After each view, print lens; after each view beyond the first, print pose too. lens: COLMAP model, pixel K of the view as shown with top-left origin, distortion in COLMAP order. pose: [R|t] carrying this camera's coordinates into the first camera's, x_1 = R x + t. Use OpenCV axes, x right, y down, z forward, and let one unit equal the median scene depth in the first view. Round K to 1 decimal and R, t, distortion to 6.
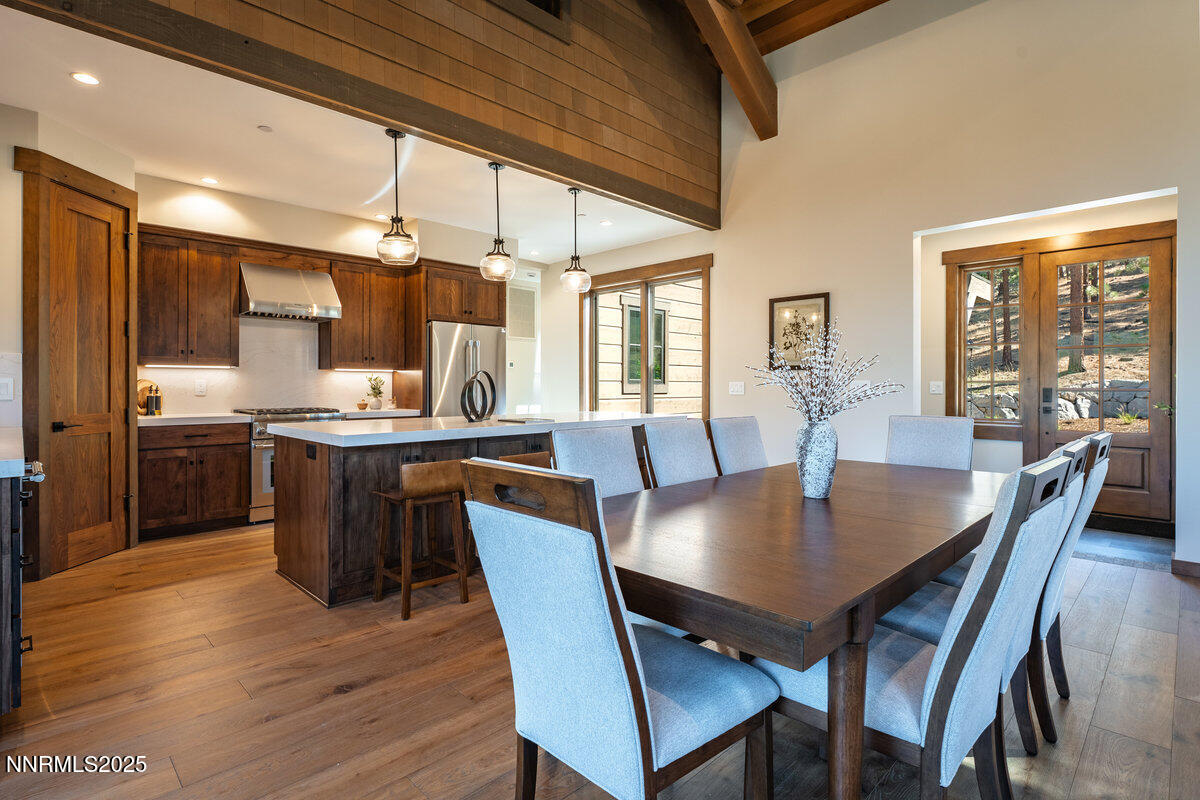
lens RADIAL K [[594.2, 0, 599.2], [0, 594.2, 383.6], [0, 0, 1]] dist [-0.000886, -0.000090]
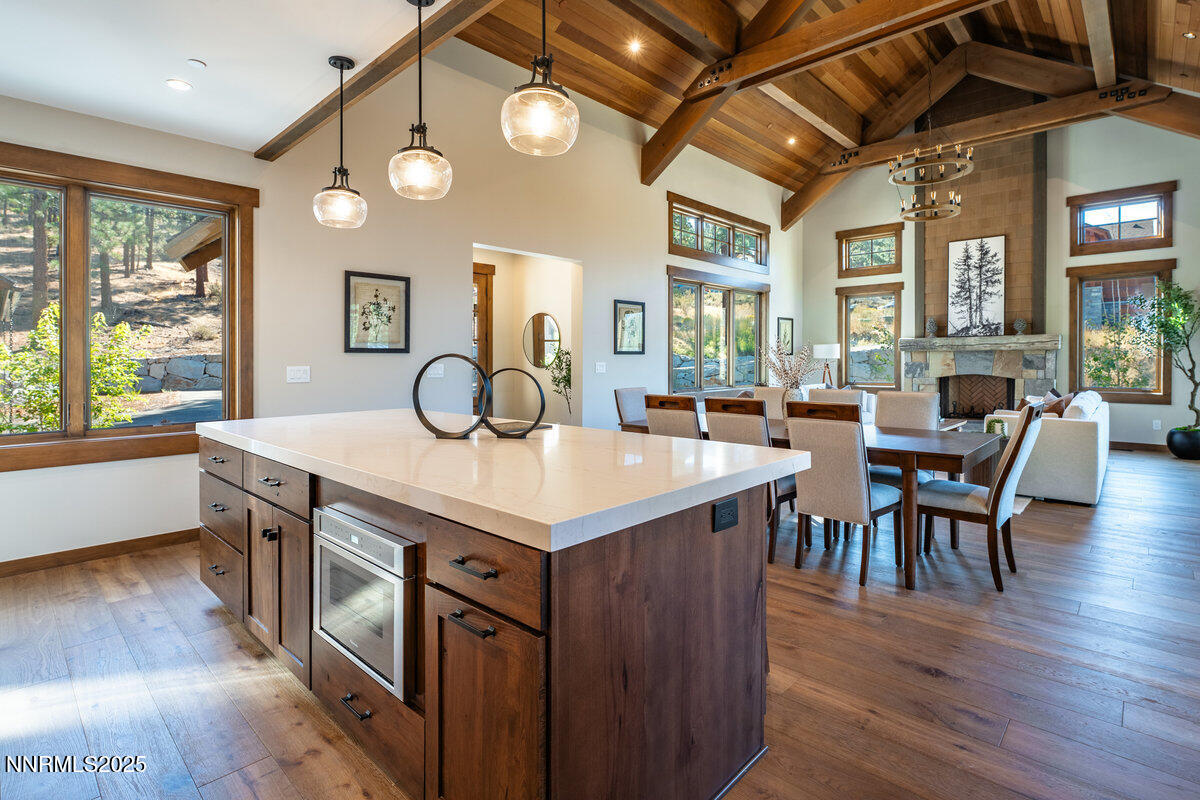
lens RADIAL K [[579.2, 0, 599.1], [0, 579.2, 361.7], [0, 0, 1]] dist [-0.000724, -0.000019]
pose [[-0.030238, -0.004657, 0.999532, -0.617439], [0.000629, 0.999989, 0.004679, -0.013447], [-0.999543, 0.000771, -0.030234, 0.703703]]
